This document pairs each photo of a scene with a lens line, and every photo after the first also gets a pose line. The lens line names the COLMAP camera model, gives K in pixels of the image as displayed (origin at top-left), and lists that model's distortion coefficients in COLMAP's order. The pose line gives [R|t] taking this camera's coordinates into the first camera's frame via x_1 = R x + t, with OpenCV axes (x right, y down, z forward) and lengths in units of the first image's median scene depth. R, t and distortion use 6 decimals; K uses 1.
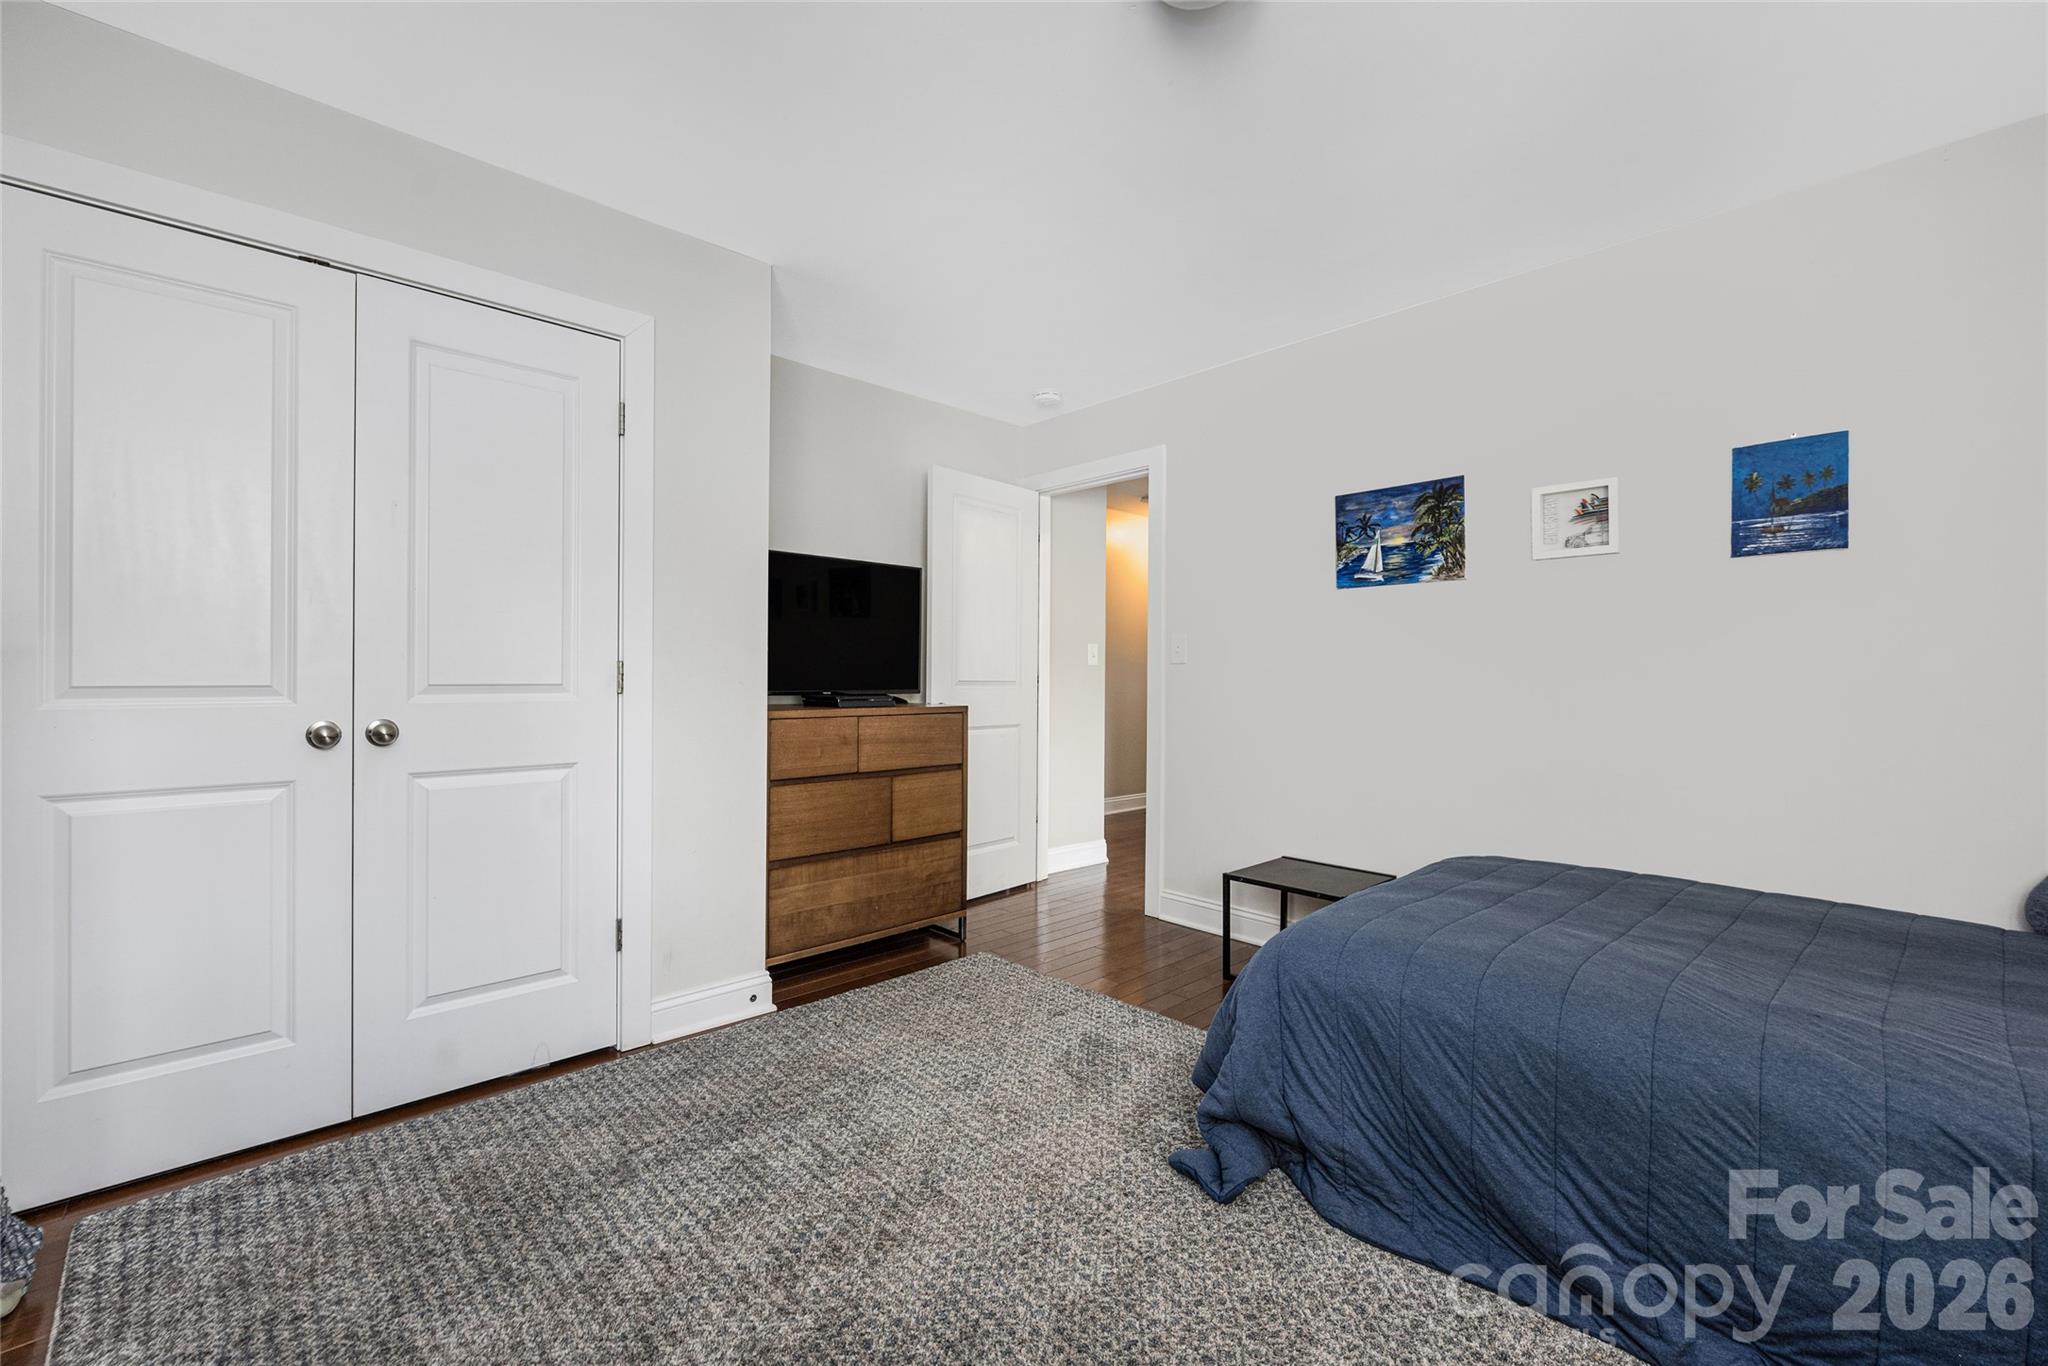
lens RADIAL K [[839.0, 0, 1024.0], [0, 839.0, 683.0], [0, 0, 1]] dist [-0.003229, -0.000050]
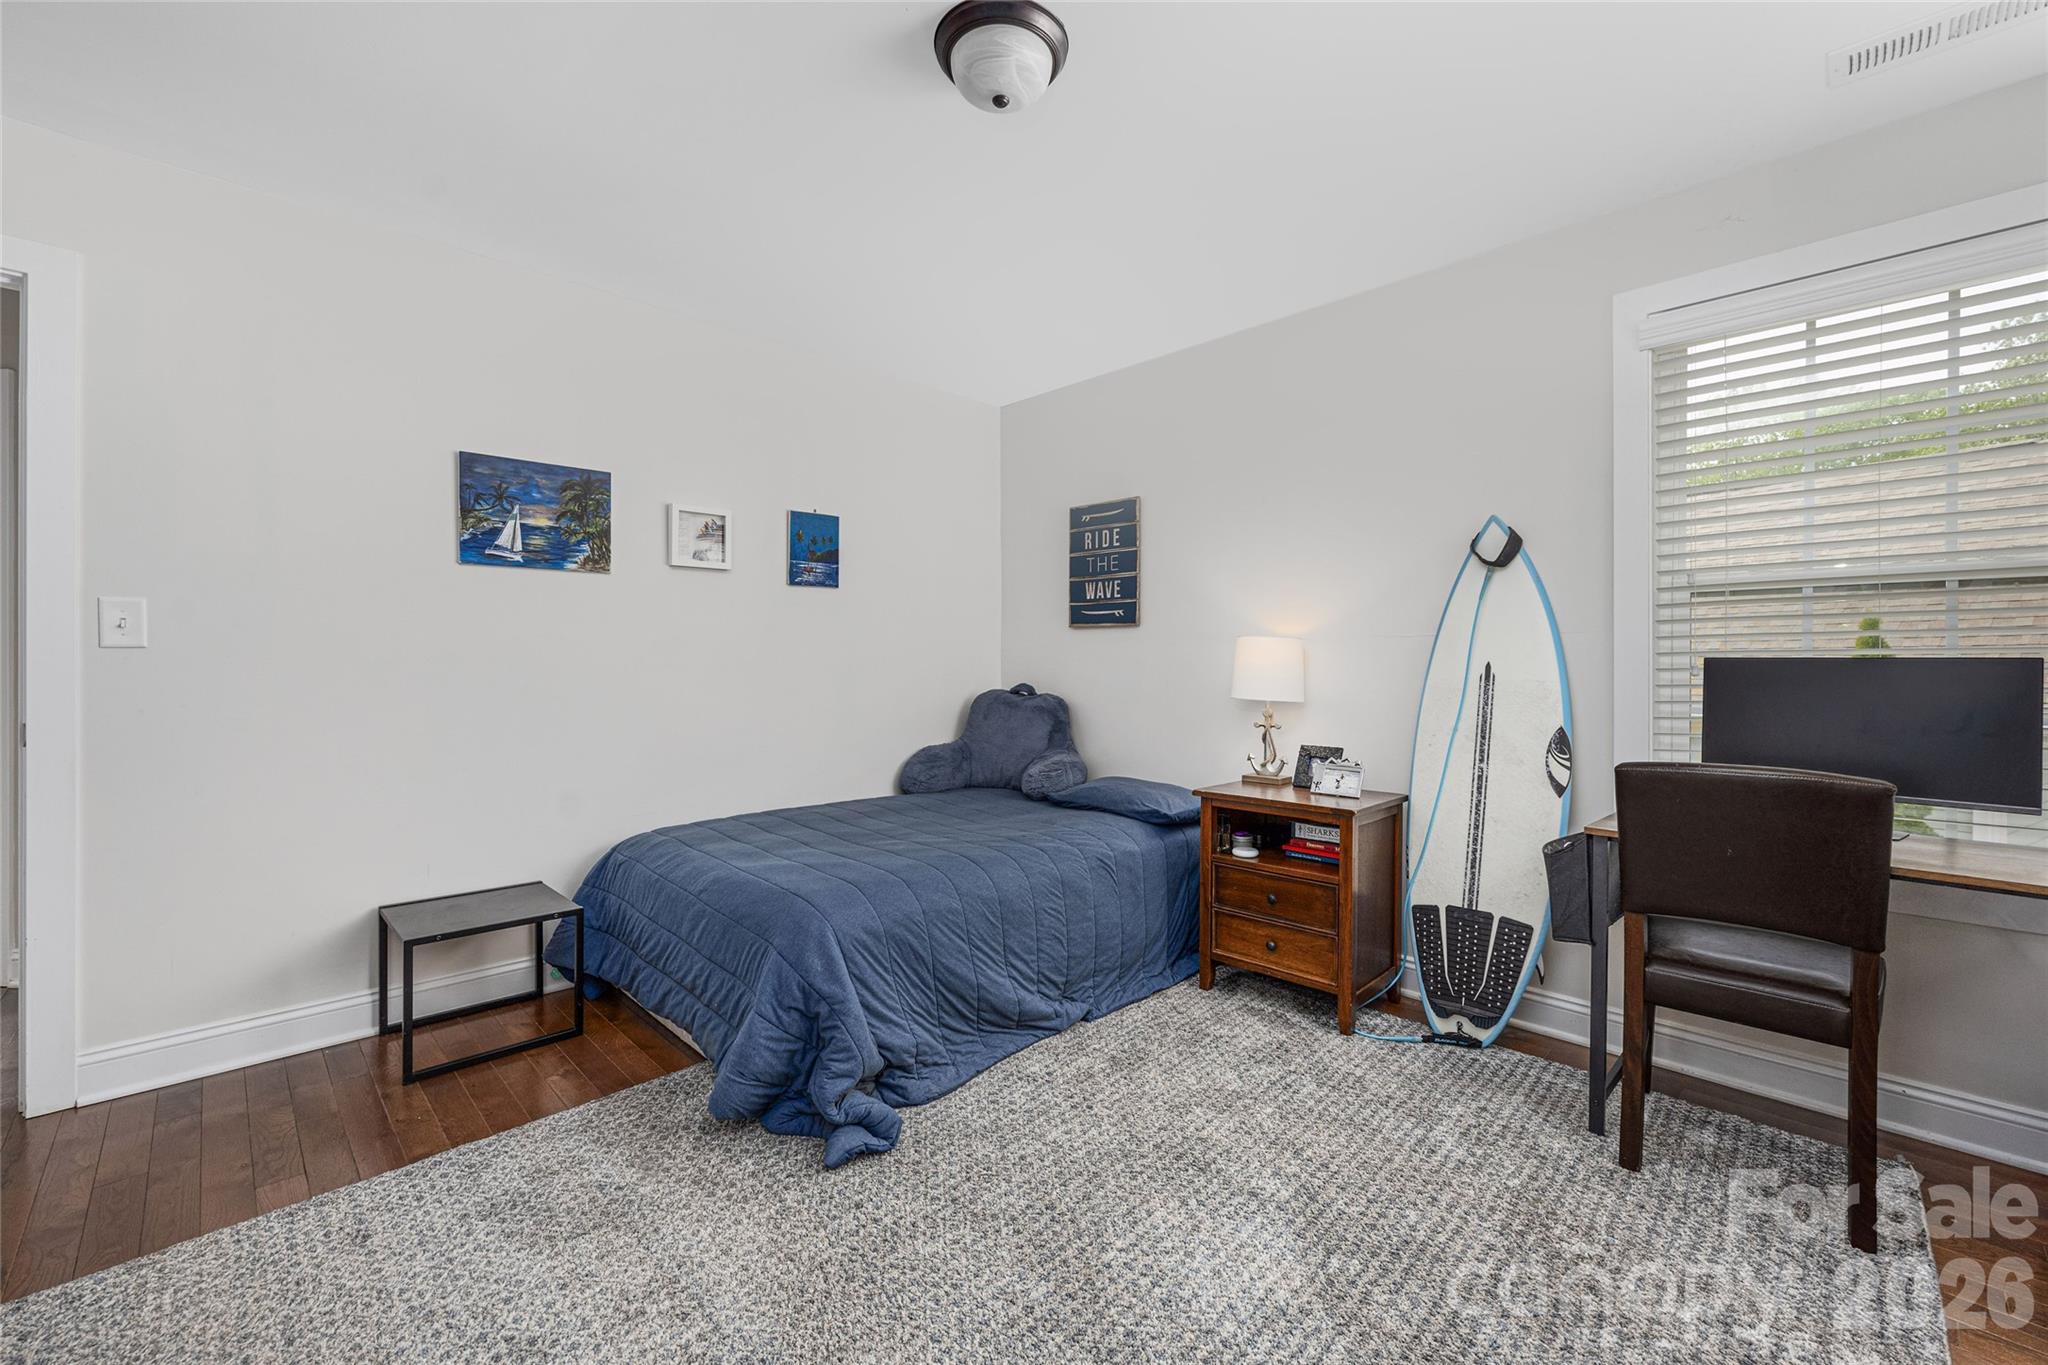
lens RADIAL K [[839.0, 0, 1024.0], [0, 839.0, 682.5], [0, 0, 1]] dist [-0.003229, -0.000050]
pose [[-0.008870, -0.021121, 0.999738, -0.504126], [0.013165, 0.999688, 0.021237, -0.004852], [-0.999874, 0.013350, -0.008590, 0.493654]]
